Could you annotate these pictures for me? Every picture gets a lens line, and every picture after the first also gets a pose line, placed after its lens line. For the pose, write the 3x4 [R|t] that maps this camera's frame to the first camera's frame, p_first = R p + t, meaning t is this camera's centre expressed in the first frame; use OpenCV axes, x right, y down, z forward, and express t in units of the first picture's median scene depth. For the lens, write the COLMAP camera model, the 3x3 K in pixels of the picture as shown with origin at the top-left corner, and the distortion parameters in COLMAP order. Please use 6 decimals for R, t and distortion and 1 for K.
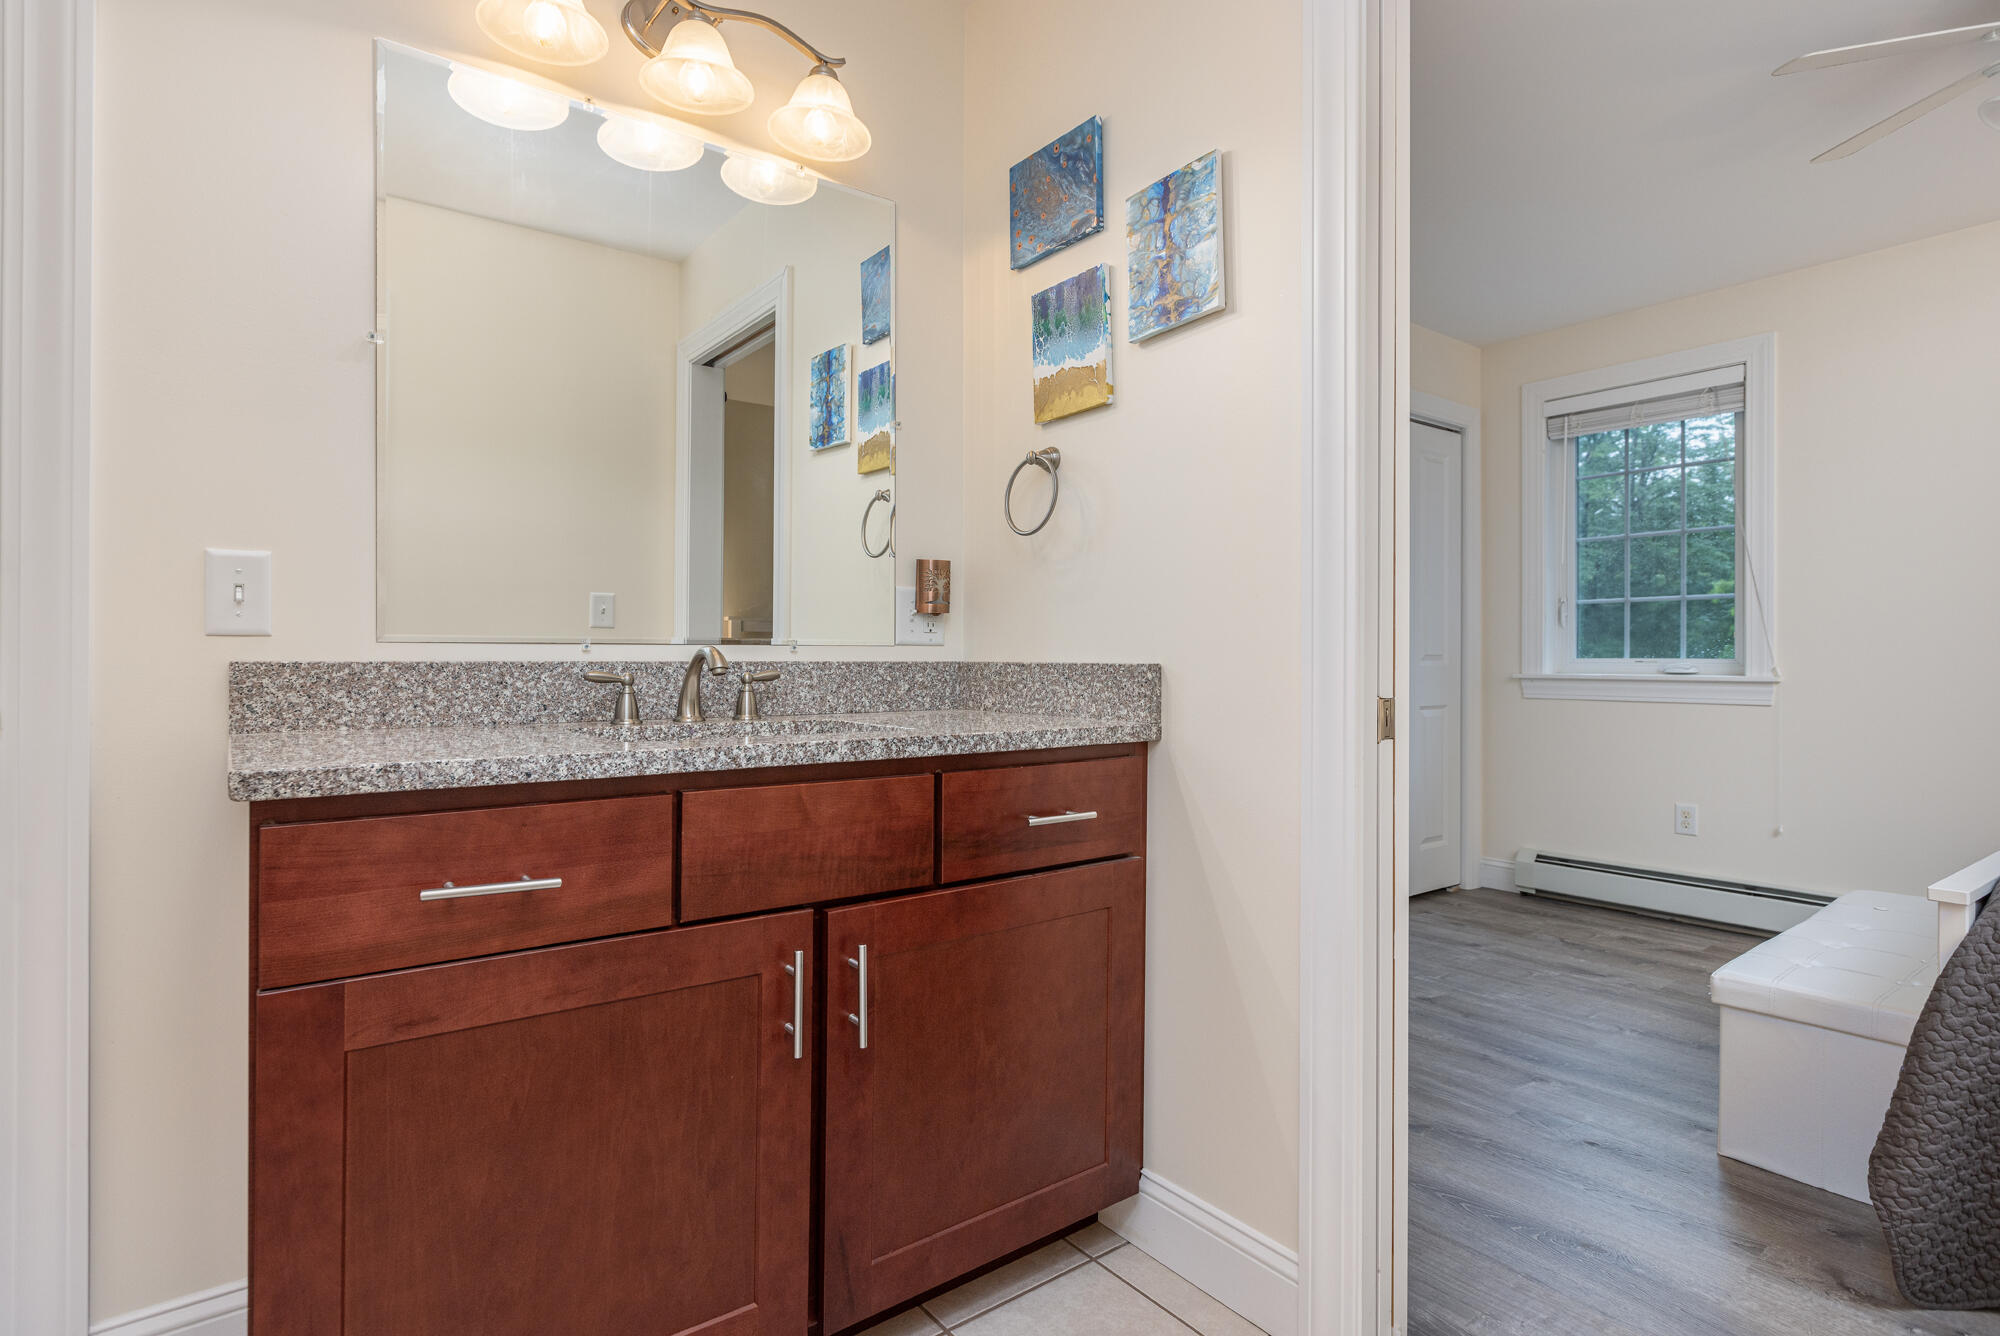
lens RADIAL K [[1031.4, 0, 997.9], [0, 1031.4, 661.4], [0, 0, 1]] dist [0.001298, -0.000280]
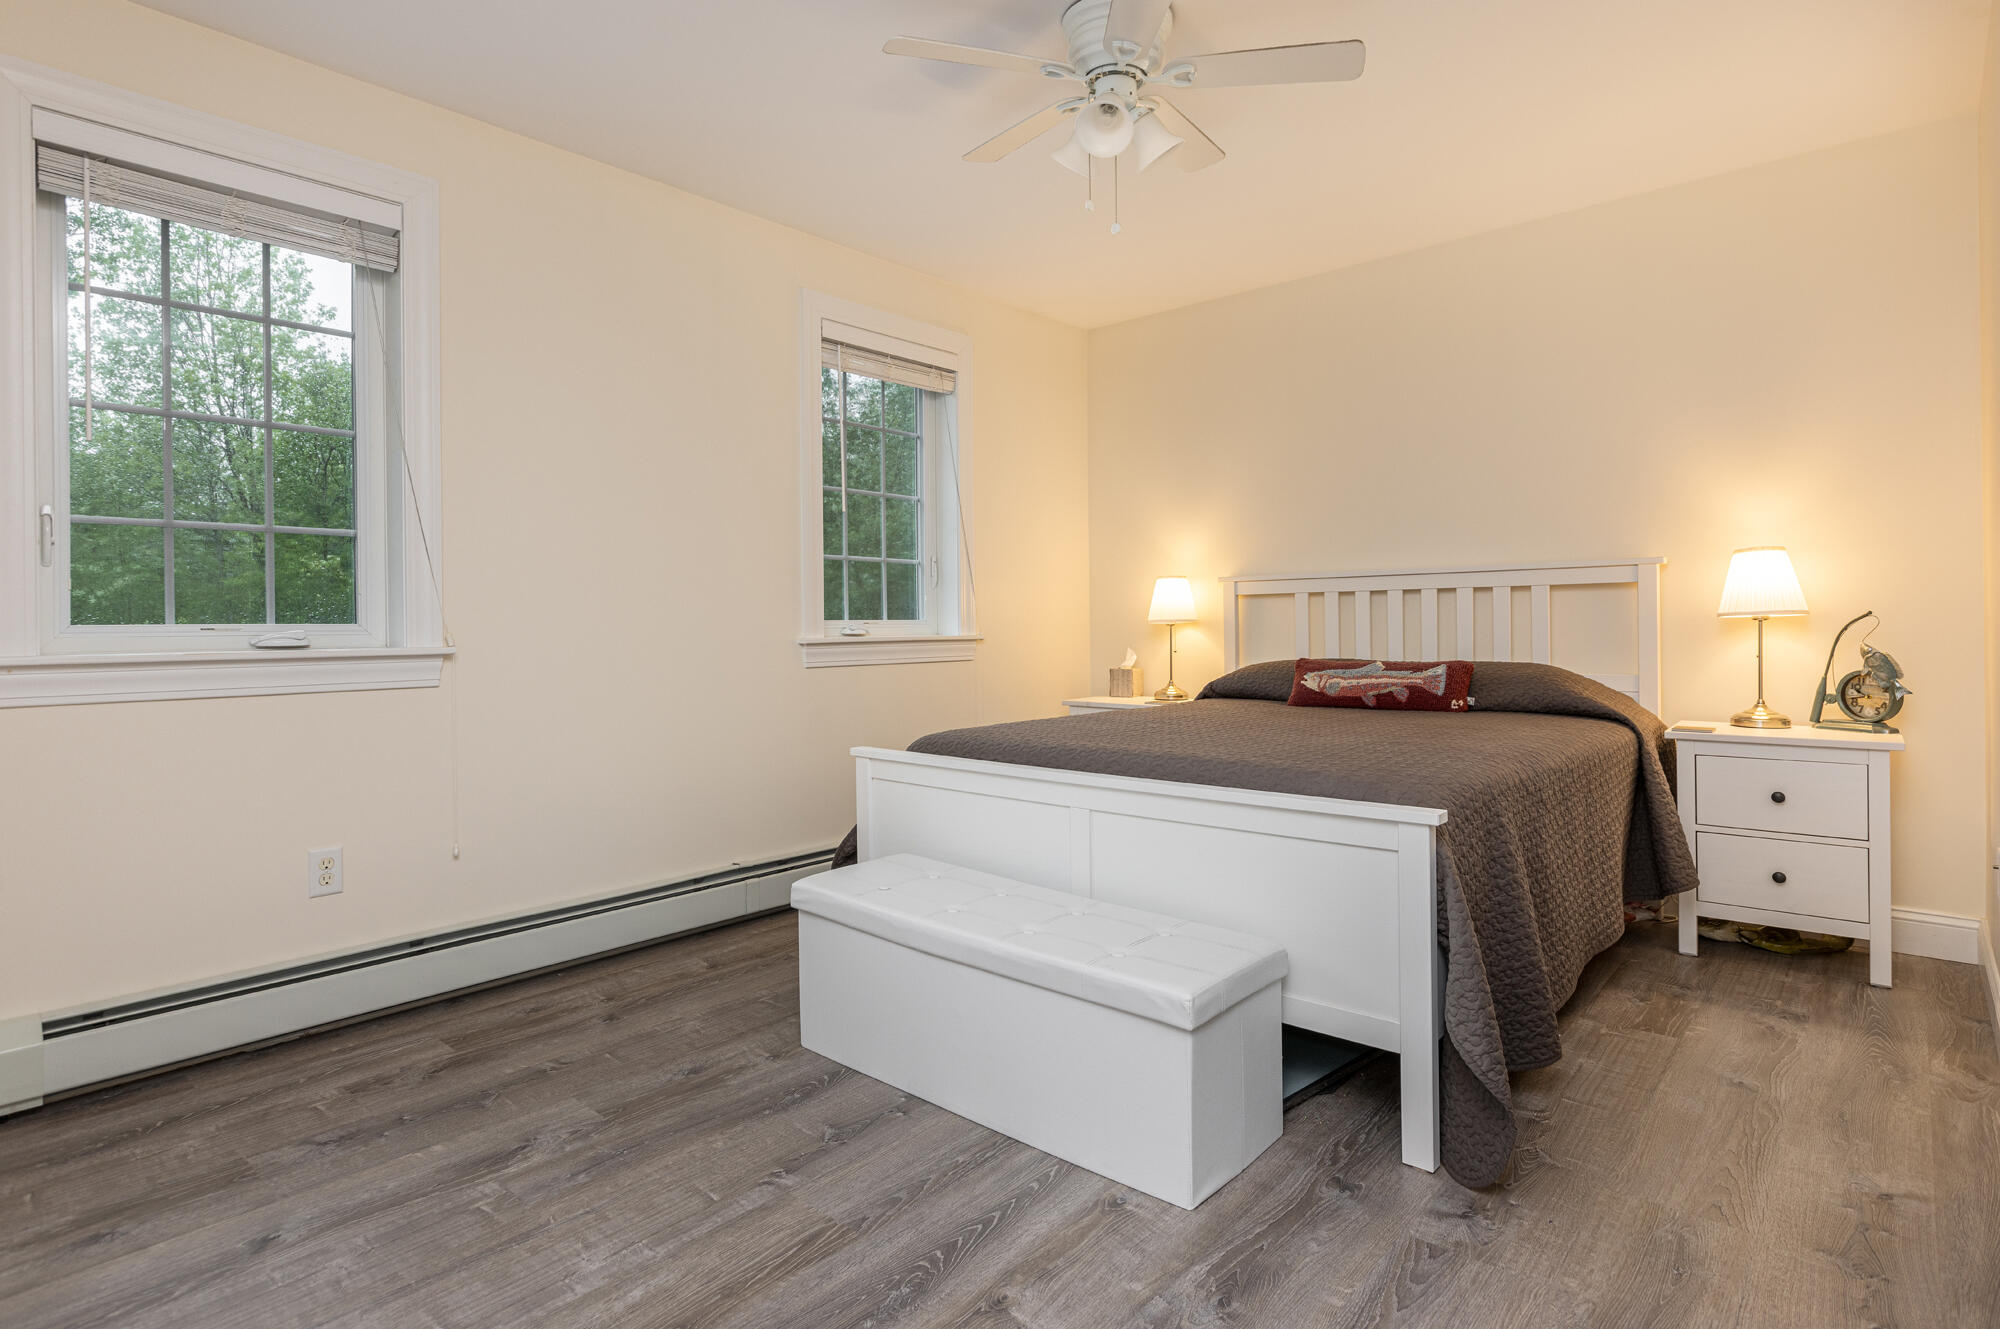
lens RADIAL K [[1031.4, 0, 995.1], [0, 1031.4, 630.4], [0, 0, 1]] dist [0.001298, -0.000280]
pose [[-0.183704, -0.008411, 0.982946, -0.056879], [0.011561, 0.999876, 0.010716, -0.001478], [-0.982914, 0.013332, -0.183584, 0.834822]]
